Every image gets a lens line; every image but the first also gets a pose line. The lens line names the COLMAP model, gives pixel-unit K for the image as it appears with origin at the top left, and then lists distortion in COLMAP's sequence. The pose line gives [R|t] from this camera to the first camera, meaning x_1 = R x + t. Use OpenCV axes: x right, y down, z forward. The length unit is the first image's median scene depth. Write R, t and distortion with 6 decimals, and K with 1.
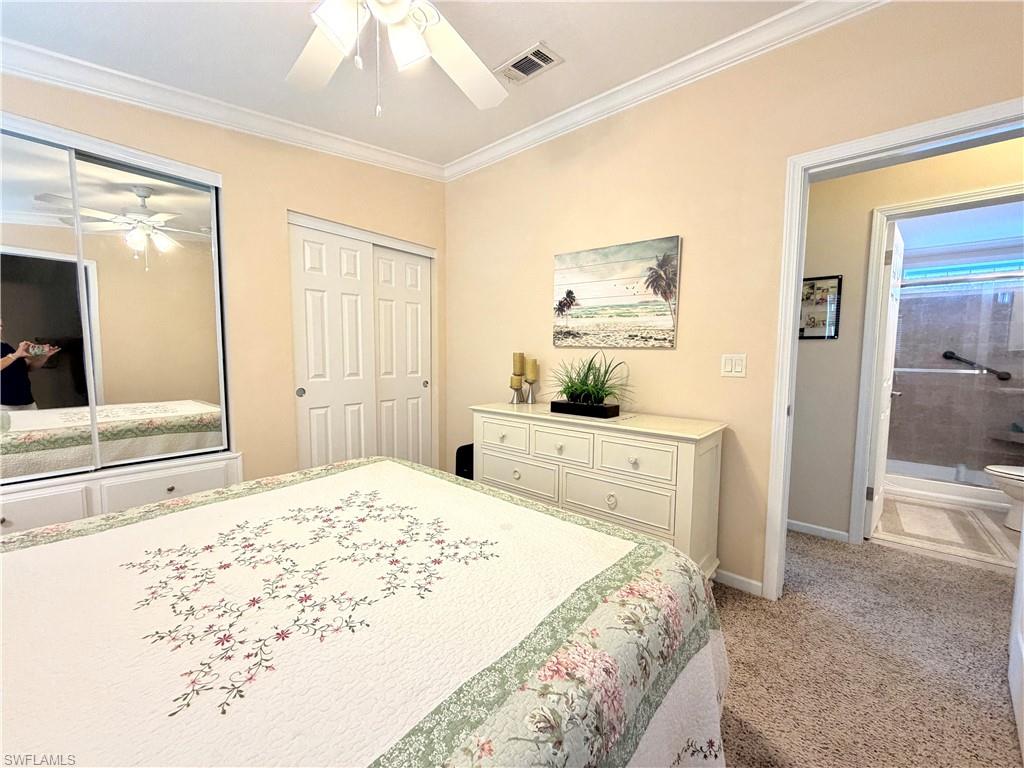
lens RADIAL K [[407.9, 0, 508.4], [0, 407.9, 385.4], [0, 0, 1]] dist [-0.000092, 0.000050]
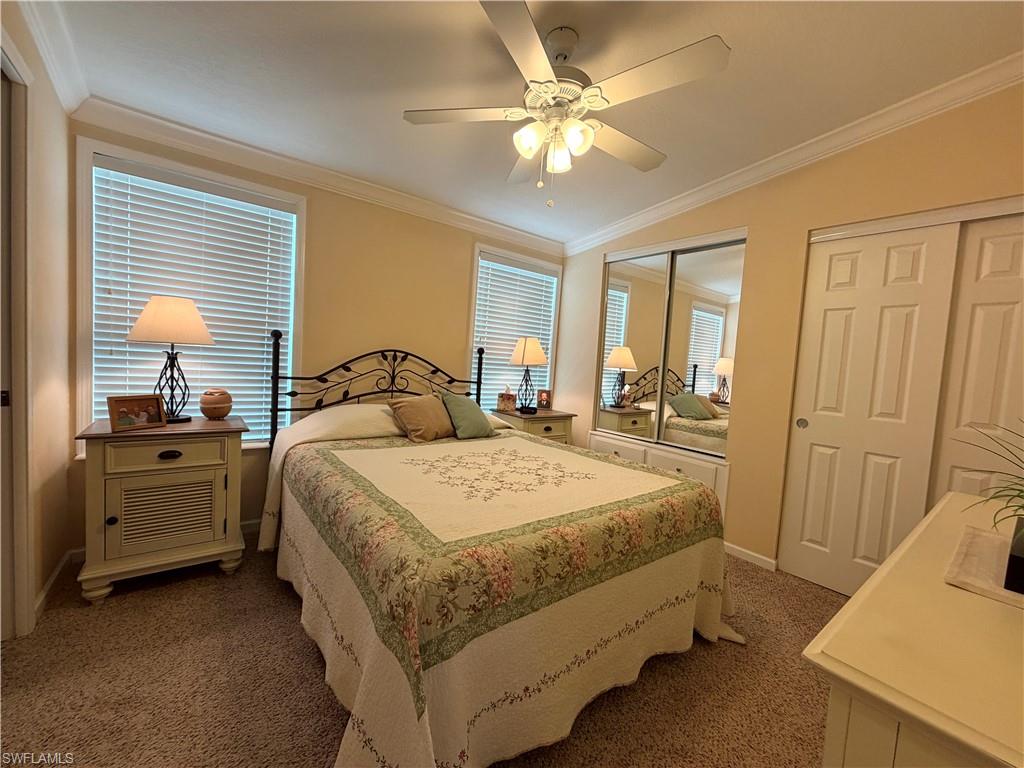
lens RADIAL K [[390.3, 0, 499.3], [0, 390.3, 384.2], [0, 0, 1]] dist [0.000527, 0.000094]
pose [[-0.193201, 0.041569, -0.980278, 1.034268], [-0.139941, 0.987720, 0.069465, -0.075206], [0.971128, 0.150602, -0.185011, 1.051155]]
